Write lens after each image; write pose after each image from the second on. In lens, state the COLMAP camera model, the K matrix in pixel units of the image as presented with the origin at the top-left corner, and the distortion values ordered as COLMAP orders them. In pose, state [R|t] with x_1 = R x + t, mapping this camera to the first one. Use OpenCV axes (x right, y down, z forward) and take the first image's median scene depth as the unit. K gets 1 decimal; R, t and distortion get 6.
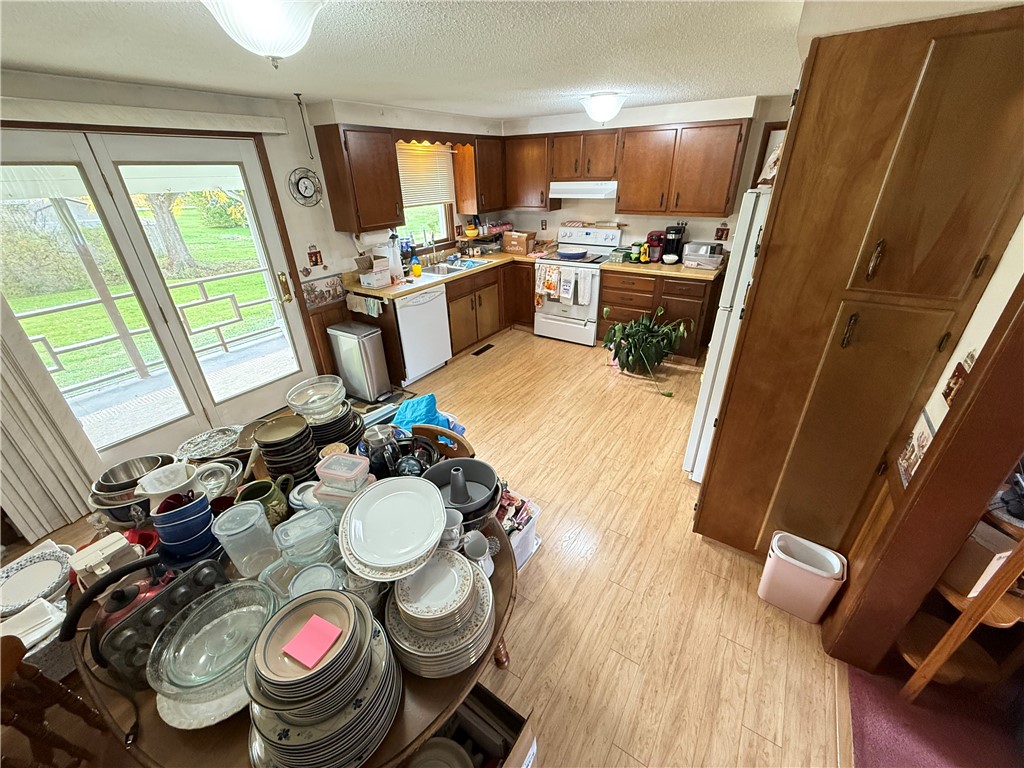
lens RADIAL K [[409.2, 0, 511.2], [0, 409.2, 384.1], [0, 0, 1]] dist [0.000313, 0.000002]
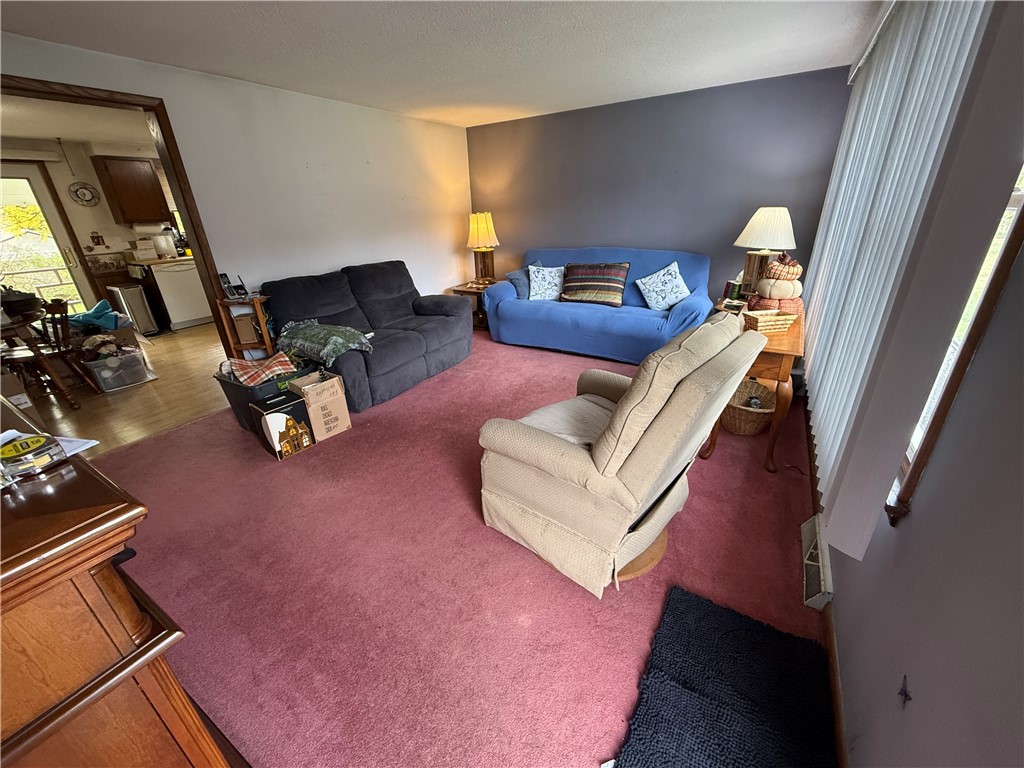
lens RADIAL K [[409.2, 0, 511.2], [0, 409.2, 384.1], [0, 0, 1]] dist [0.000313, 0.000002]
pose [[0.999523, -0.023148, 0.020467, 0.841455], [0.024562, 0.997119, -0.071760, 0.309778], [-0.018747, 0.072229, 0.997212, -0.425779]]
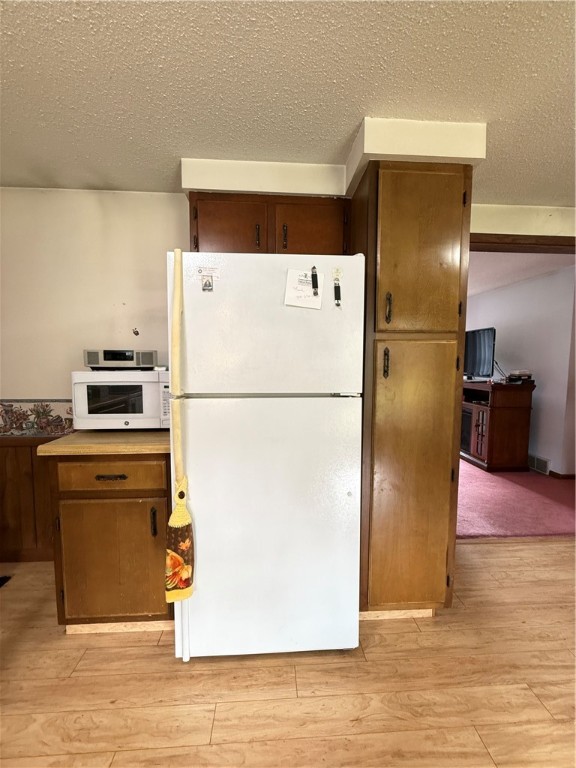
lens RADIAL K [[306.9, 0, 288.0], [0, 306.9, 384.0], [0, 0, 1]] dist [0.000313, 0.000002]
pose [[-0.596364, -0.034756, 0.801961, 0.066746], [0.382773, 0.865848, 0.322168, -0.226934], [-0.705574, 0.499098, -0.503057, 0.707671]]
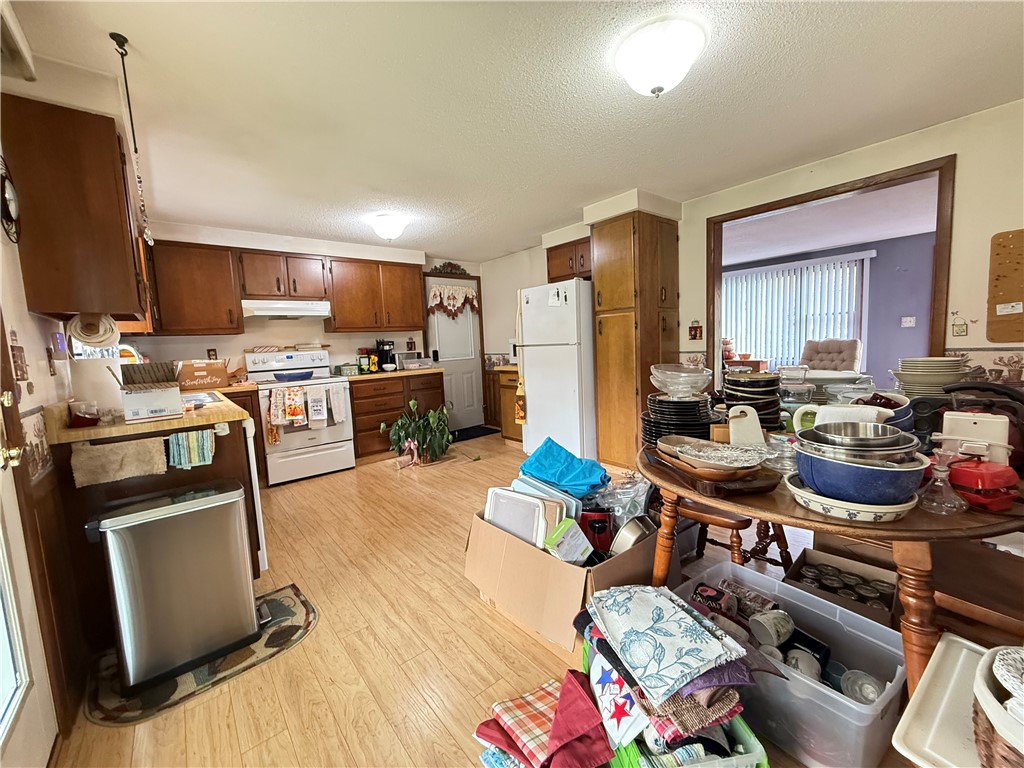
lens RADIAL K [[409.2, 0, 511.2], [0, 409.2, 384.1], [0, 0, 1]] dist [0.000313, 0.000002]
pose [[0.295662, -0.088459, 0.951188, -0.585392], [0.478438, 0.875539, -0.067291, -0.031042], [-0.826850, 0.474980, 0.301186, 0.411390]]
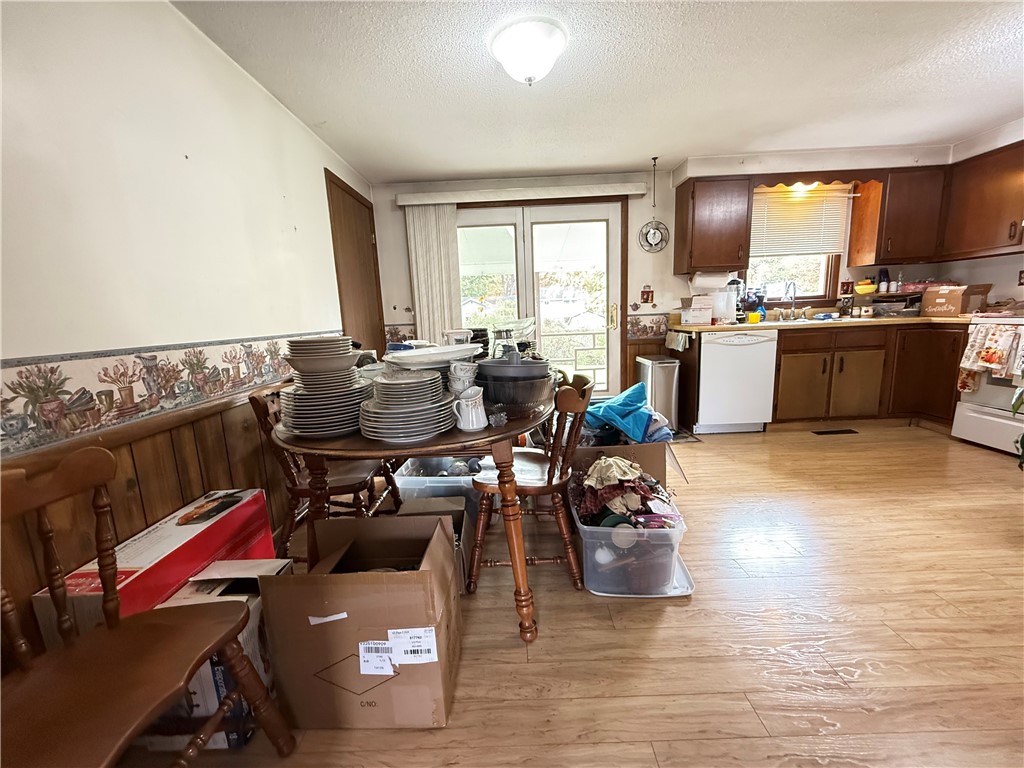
lens RADIAL K [[409.2, 0, 511.2], [0, 409.2, 384.1], [0, 0, 1]] dist [0.000313, 0.000002]
pose [[0.547628, 0.142953, -0.824420, 0.230294], [-0.362318, 0.928645, -0.079647, 0.116827], [0.754208, 0.342319, 0.560347, 0.137539]]
